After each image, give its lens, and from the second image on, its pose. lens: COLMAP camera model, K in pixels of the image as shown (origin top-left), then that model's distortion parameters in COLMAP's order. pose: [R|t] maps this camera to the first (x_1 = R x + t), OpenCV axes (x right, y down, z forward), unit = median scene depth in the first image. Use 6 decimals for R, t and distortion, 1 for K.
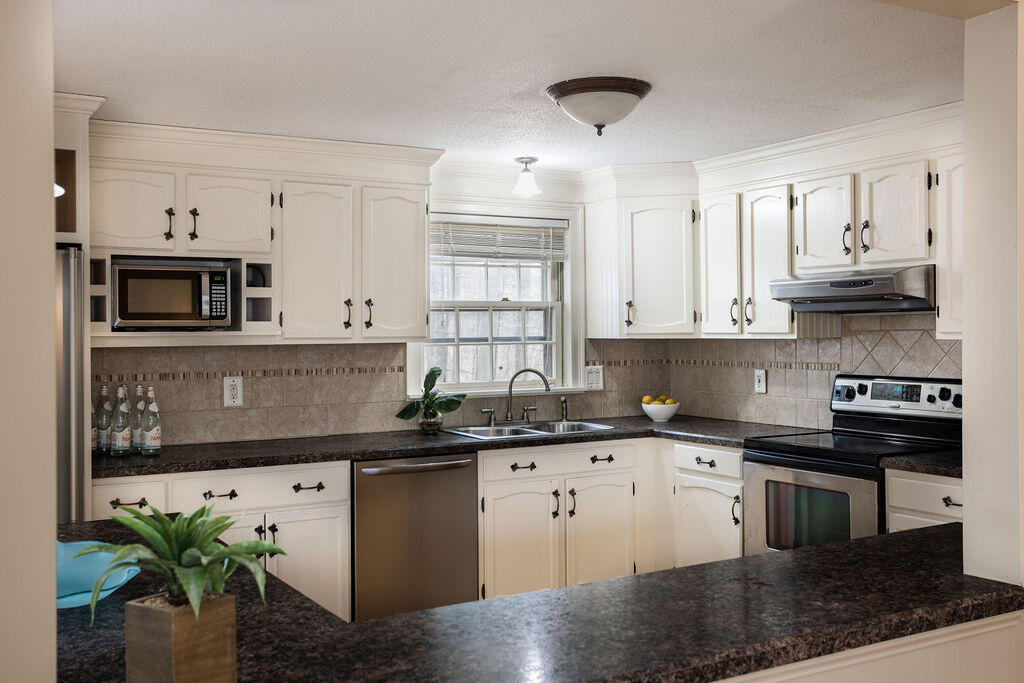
lens RADIAL K [[1025.6, 0, 503.8], [0, 1025.6, 334.9], [0, 0, 1]] dist [0.031623, 0.000000]
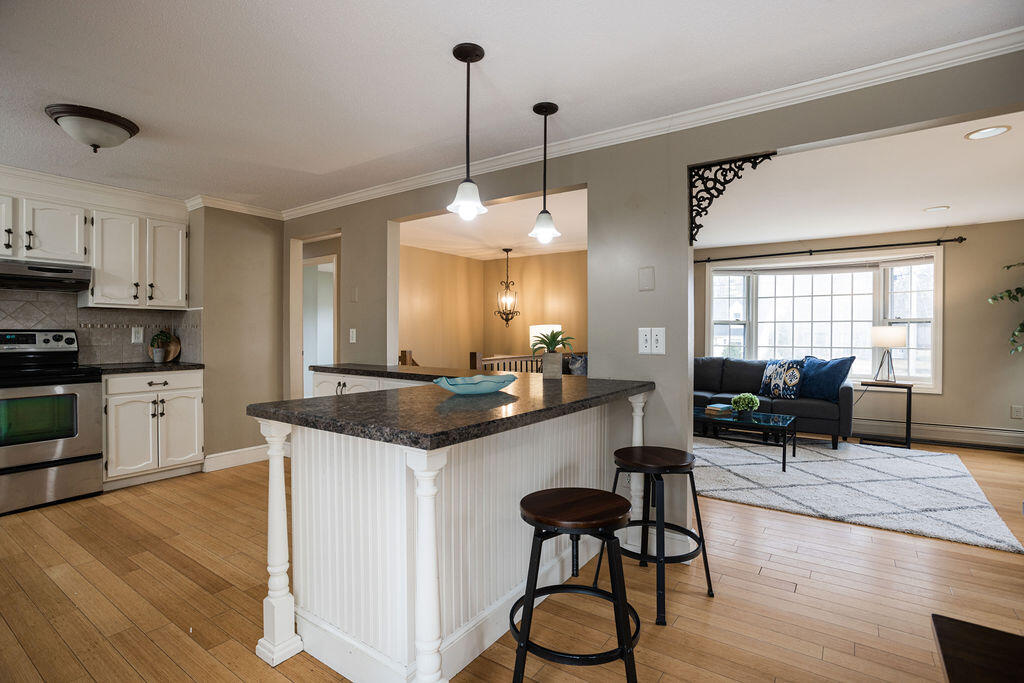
lens RADIAL K [[495.6, 0, 518.1], [0, 495.6, 337.9], [0, 0, 1]] dist [-0.013509, 0.000620]
pose [[-0.427551, 0.000924, 0.903991, -0.621301], [0.005727, 0.999982, 0.001687, 0.055732], [-0.903973, 0.005899, -0.427549, 0.597492]]
